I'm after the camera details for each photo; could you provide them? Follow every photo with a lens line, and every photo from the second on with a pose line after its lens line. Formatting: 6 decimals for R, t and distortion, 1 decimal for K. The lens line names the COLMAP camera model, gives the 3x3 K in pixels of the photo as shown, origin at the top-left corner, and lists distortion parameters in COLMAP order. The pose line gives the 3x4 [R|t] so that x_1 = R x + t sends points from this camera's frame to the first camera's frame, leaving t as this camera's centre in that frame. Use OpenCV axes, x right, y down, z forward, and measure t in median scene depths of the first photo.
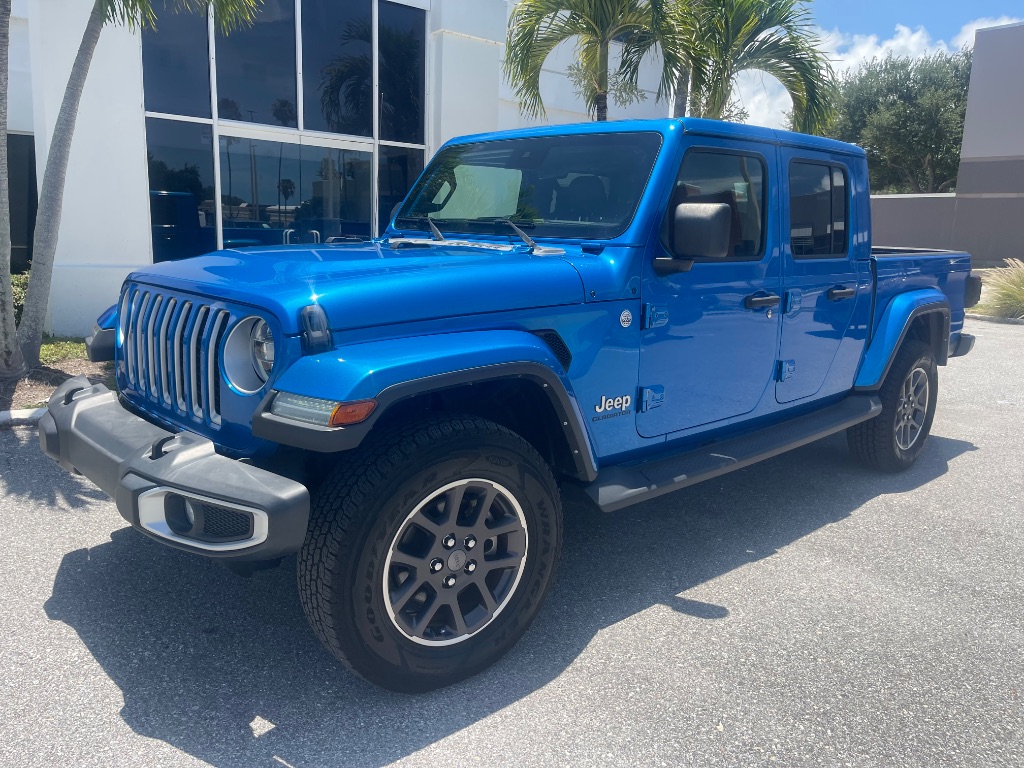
lens RADIAL K [[780.6, 0, 512.0], [0, 780.6, 384.0], [0, 0, 1]] dist [0.070793, -0.101089]
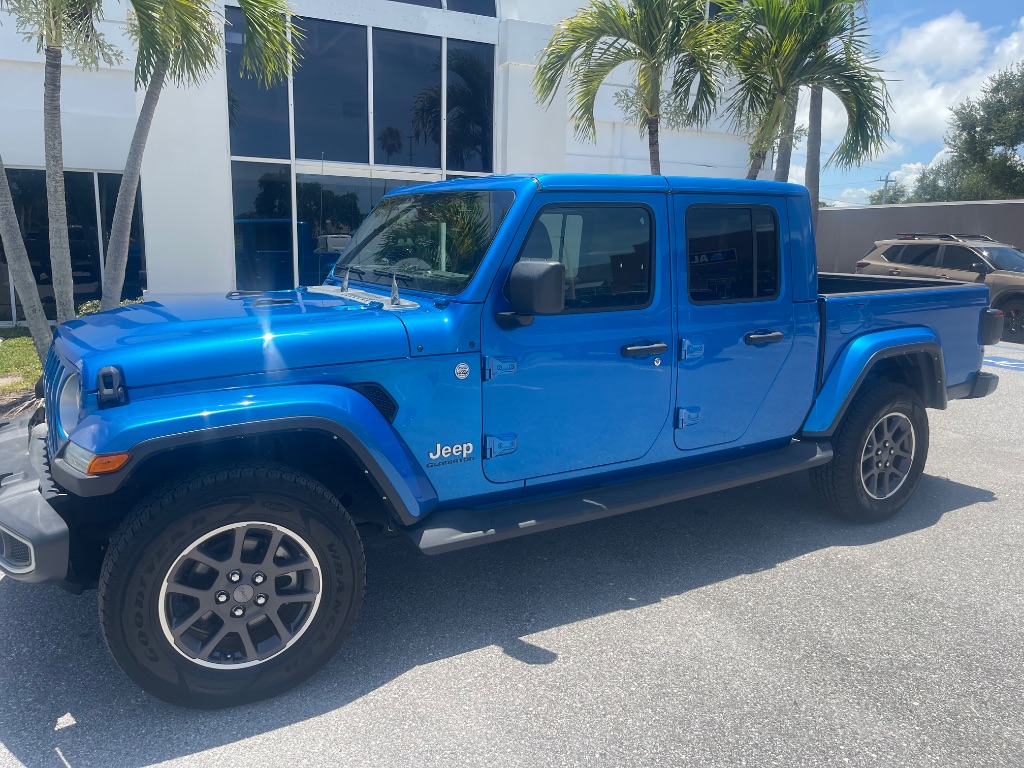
lens RADIAL K [[778.9, 0, 497.6], [0, 778.9, 382.7], [0, 0, 1]] dist [0.078125, -0.117456]
pose [[0.977739, 0.020276, -0.208845, 0.404828], [-0.023112, 0.999671, -0.011150, -0.055823], [0.208550, 0.015729, 0.977885, -0.017541]]
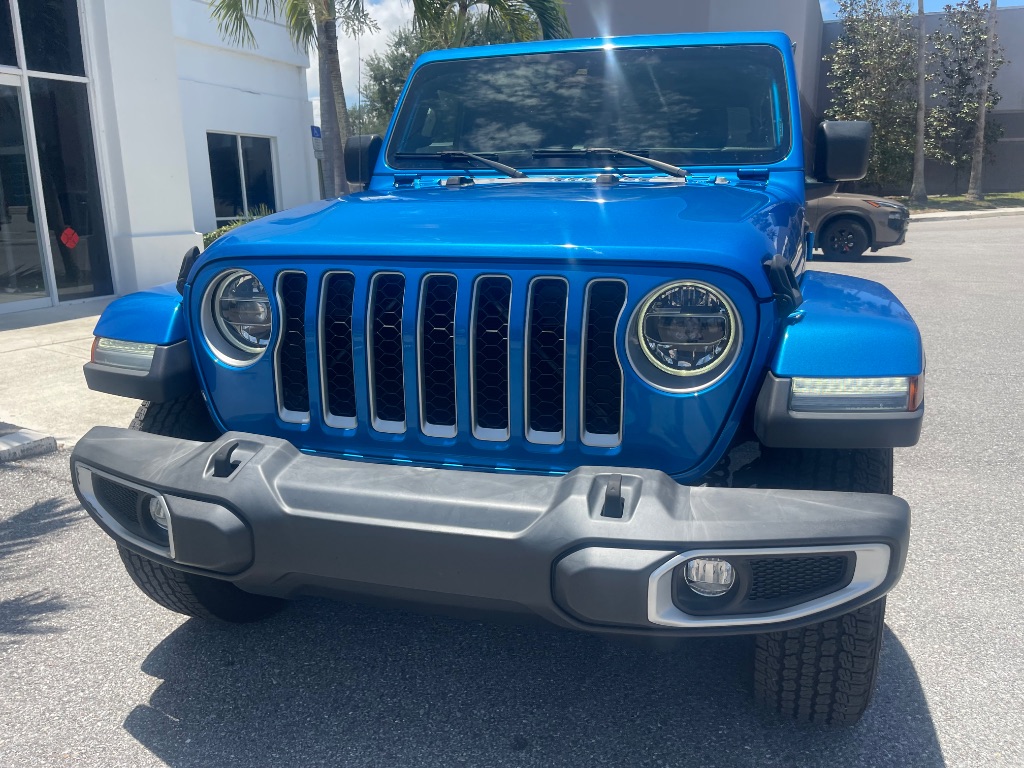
lens RADIAL K [[782.2, 0, 518.1], [0, 782.2, 380.2], [0, 0, 1]] dist [0.074748, -0.114363]
pose [[0.858592, -0.164902, 0.485415, -0.602105], [0.139242, 0.986272, 0.088763, -0.060923], [-0.493388, -0.008621, 0.869766, 0.356723]]
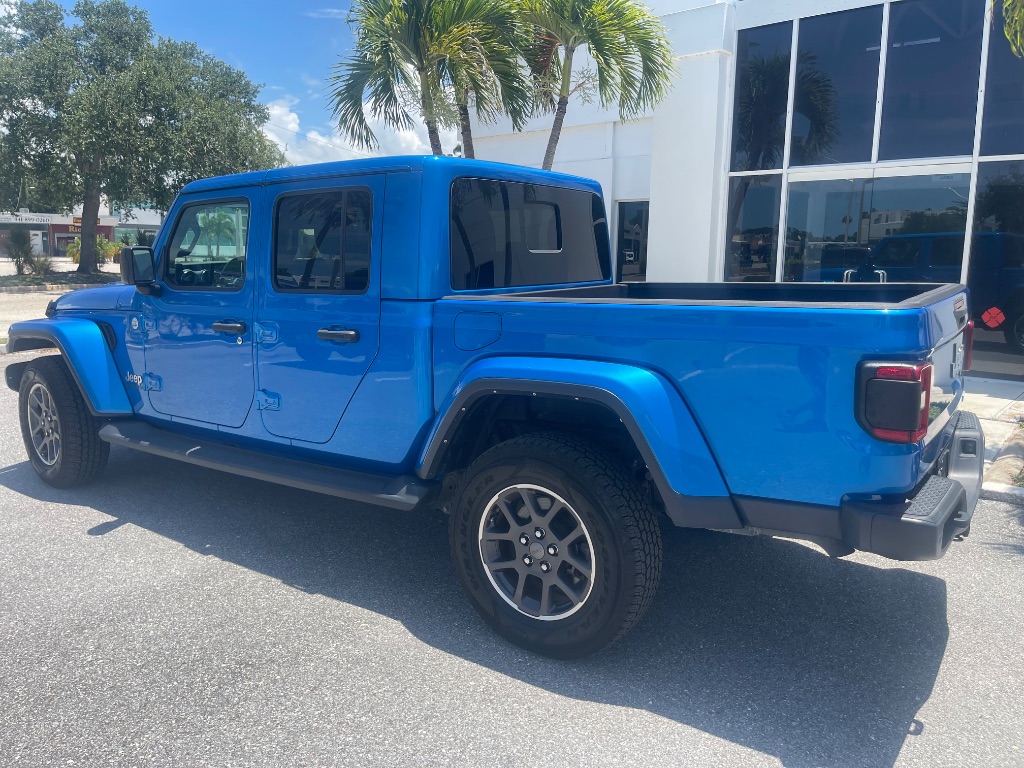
lens RADIAL K [[778.8, 0, 511.5], [0, 778.8, 362.3], [0, 0, 1]] dist [0.014749, 0.000658]
pose [[0.203985, 0.103154, -0.973524, 1.745505], [-0.183882, 0.980771, 0.065393, -0.238754], [0.961550, 0.165675, 0.219030, 1.356190]]
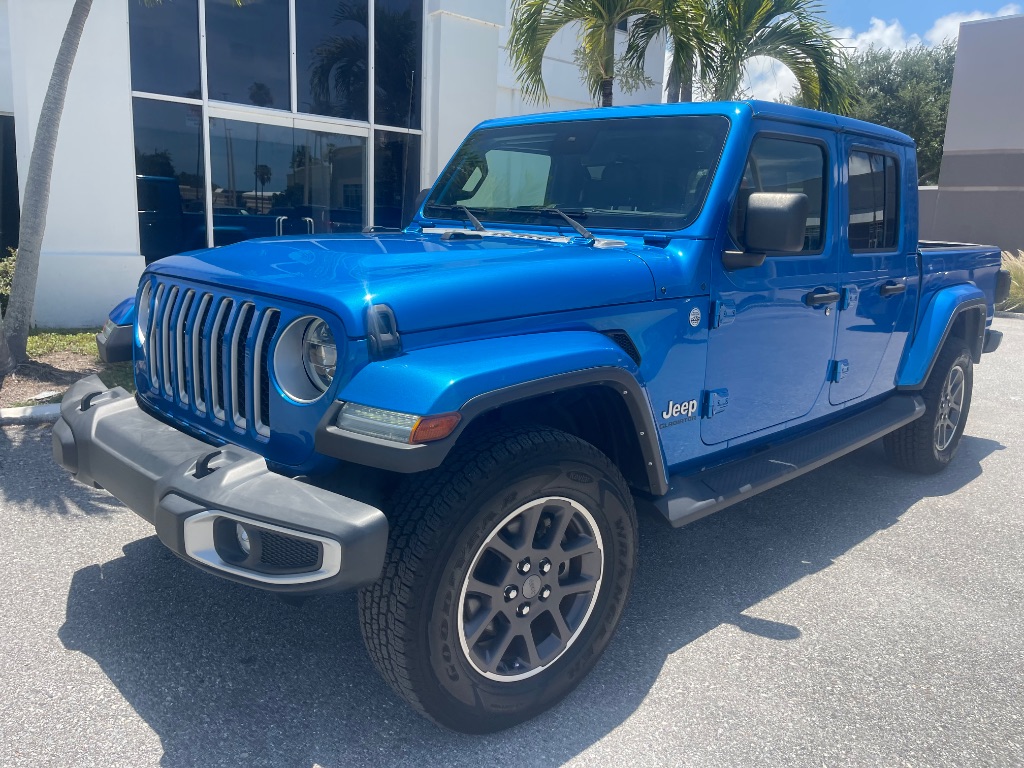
lens RADIAL K [[780.2, 0, 513.9], [0, 780.2, 385.5], [0, 0, 1]] dist [0.071891, -0.101814]
pose [[0.999475, 0.001979, 0.032329, -0.095816], [-0.002476, 0.999879, 0.015335, -0.016395], [-0.032295, -0.015407, 0.999360, 0.080332]]
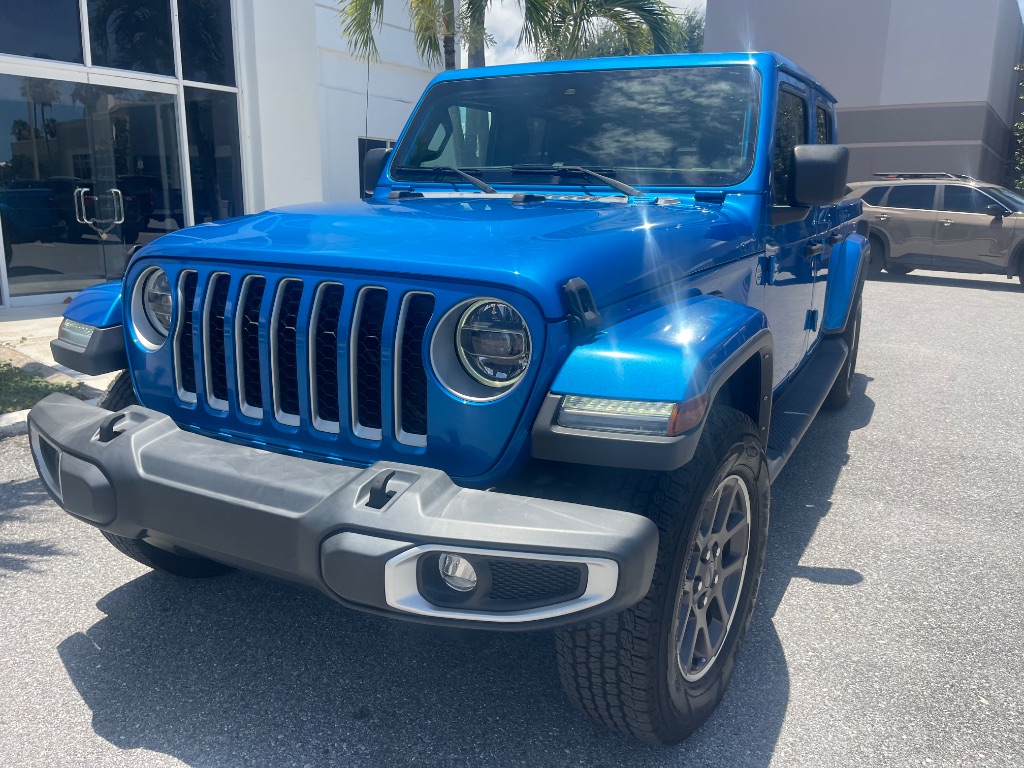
lens RADIAL K [[782.2, 0, 518.1], [0, 782.2, 380.2], [0, 0, 1]] dist [0.074748, -0.114363]
pose [[0.947013, -0.092397, 0.307618, -0.399255], [0.077613, 0.995178, 0.059979, -0.037627], [-0.311677, -0.032926, 0.949618, 0.217234]]
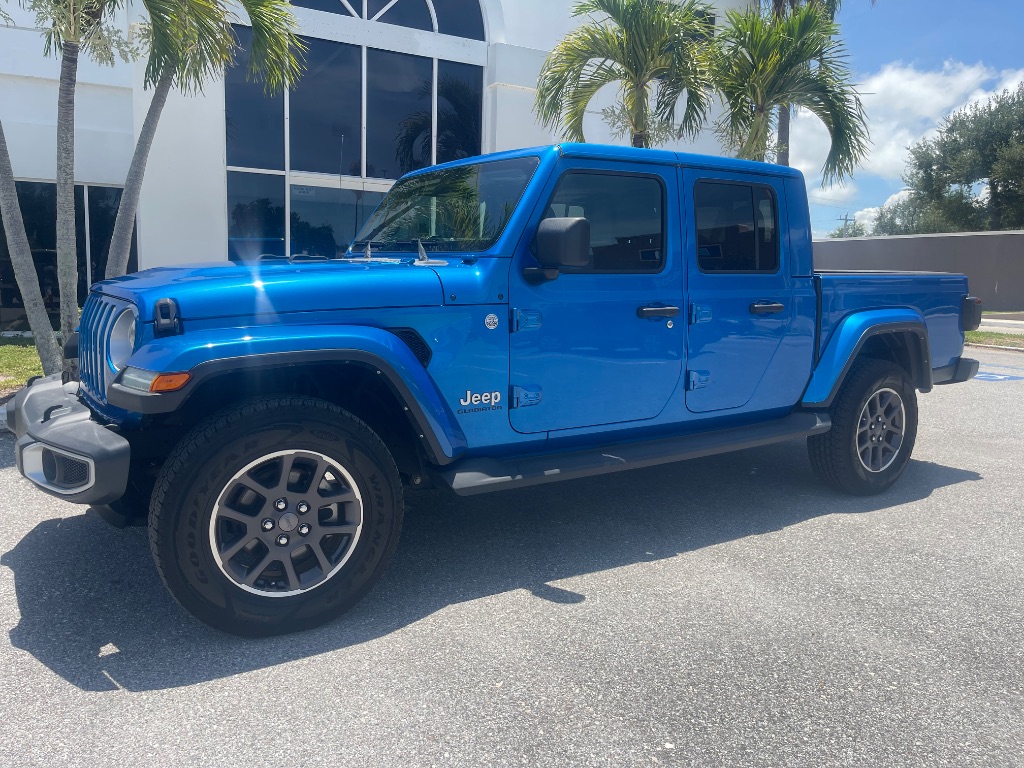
lens RADIAL K [[780.3, 0, 497.9], [0, 780.3, 365.8], [0, 0, 1]] dist [0.066872, -0.099854]
pose [[0.984917, 0.009431, -0.172769, 0.339131], [-0.023142, 0.996722, -0.077517, 0.063034], [0.171472, 0.080346, 0.981907, -0.073832]]
